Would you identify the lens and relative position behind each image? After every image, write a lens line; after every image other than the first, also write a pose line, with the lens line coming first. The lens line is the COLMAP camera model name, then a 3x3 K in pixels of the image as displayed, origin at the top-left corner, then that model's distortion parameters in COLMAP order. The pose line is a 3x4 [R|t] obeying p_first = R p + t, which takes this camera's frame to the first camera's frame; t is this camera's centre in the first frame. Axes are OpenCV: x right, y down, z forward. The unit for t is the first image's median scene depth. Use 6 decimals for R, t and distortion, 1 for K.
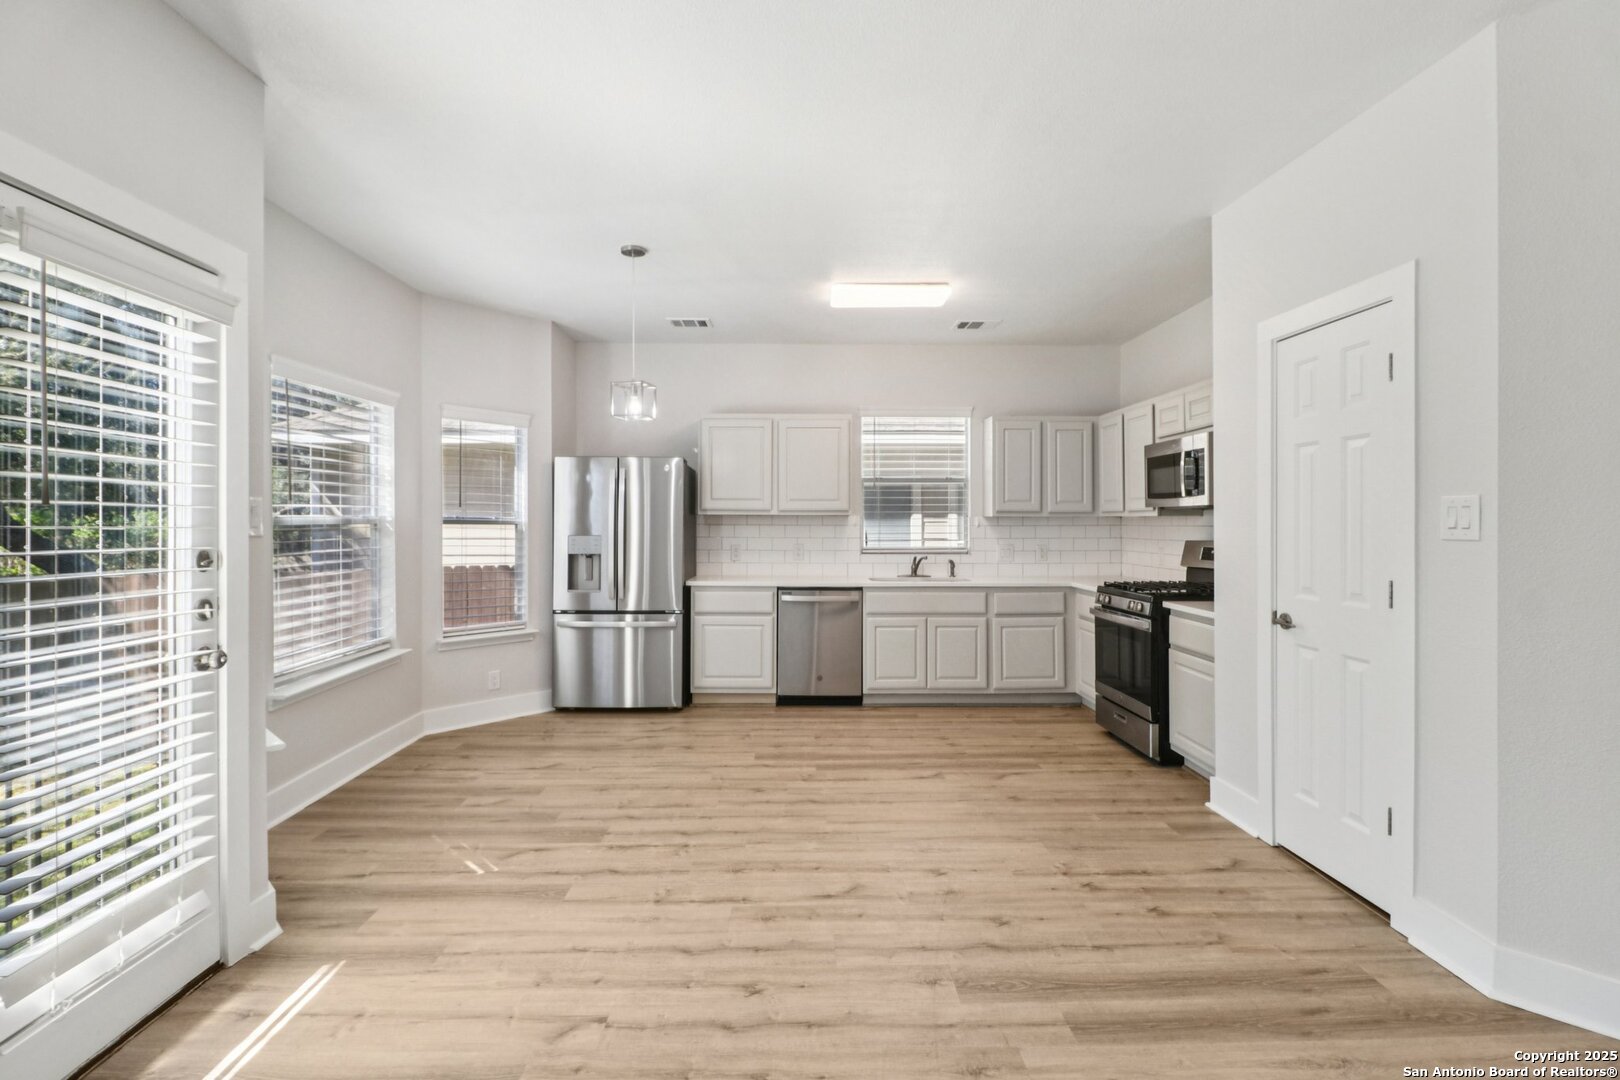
lens RADIAL K [[758.0, 0, 810.0], [0, 758.0, 540.0], [0, 0, 1]] dist [-0.002817, -0.015183]
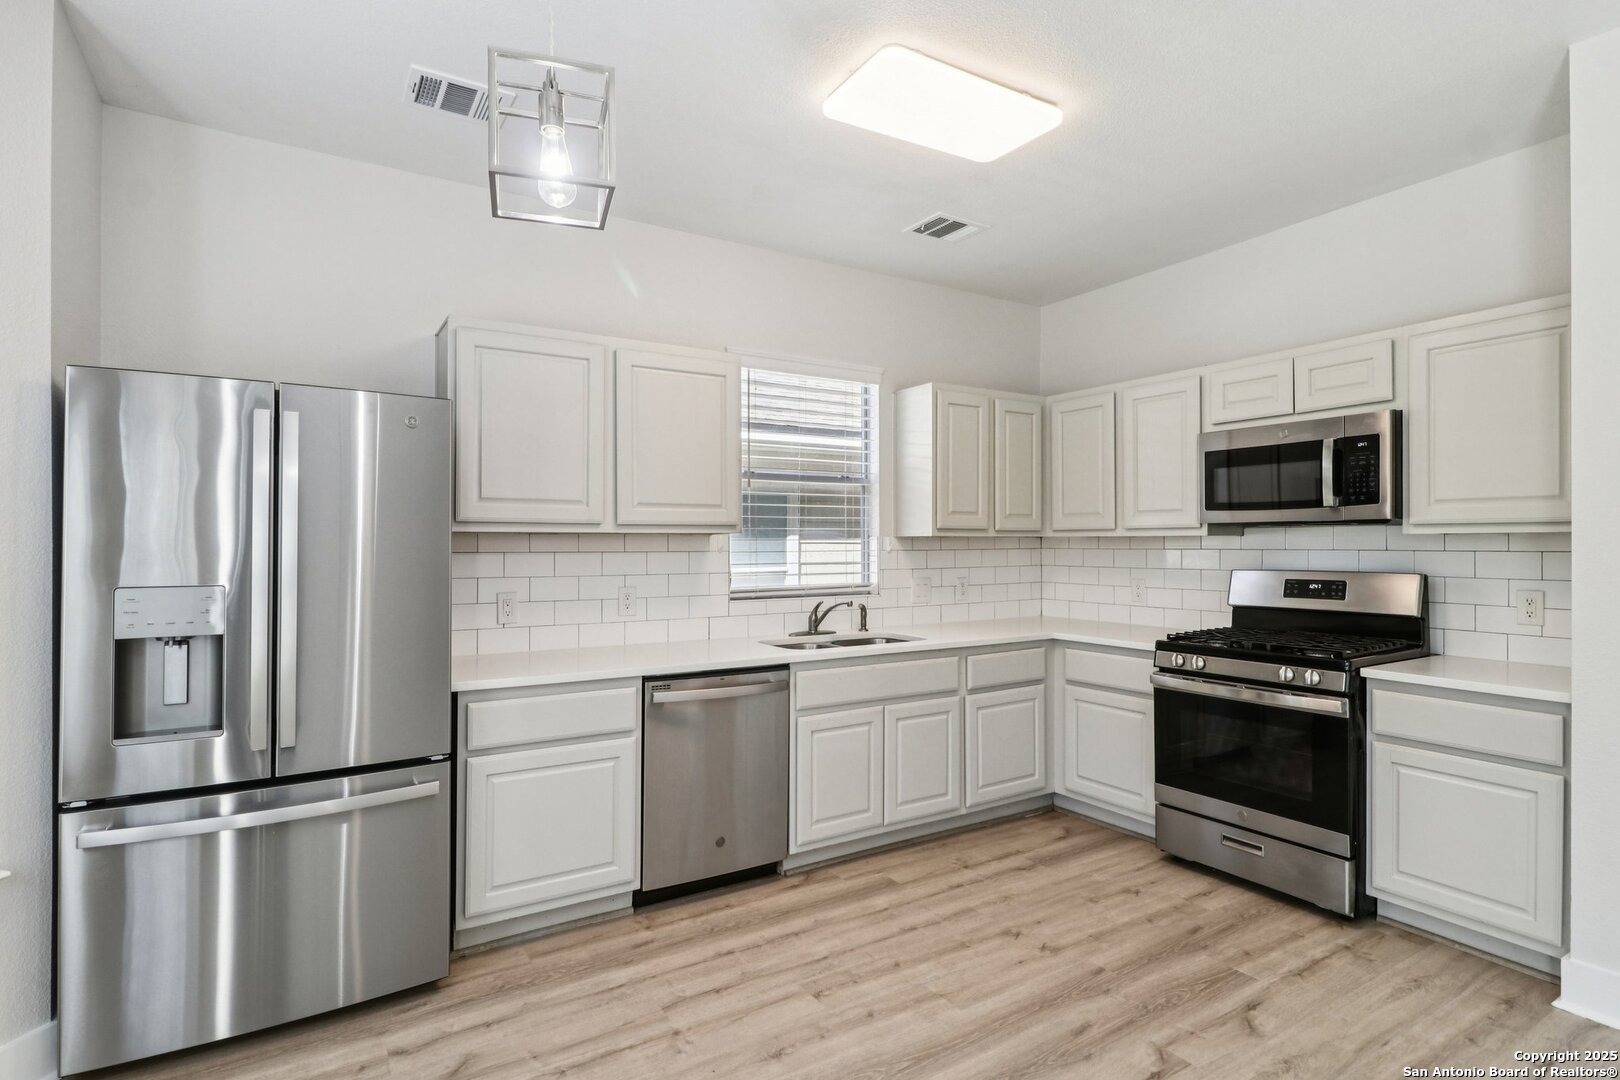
lens RADIAL K [[828.2, 0, 810.0], [0, 828.2, 540.0], [0, 0, 1]] dist [0.004387, 0.000609]
pose [[0.862141, -0.001196, 0.506667, -0.221011], [0.015509, 0.999591, -0.024030, -0.012850], [-0.506431, 0.028575, 0.861807, 0.461867]]
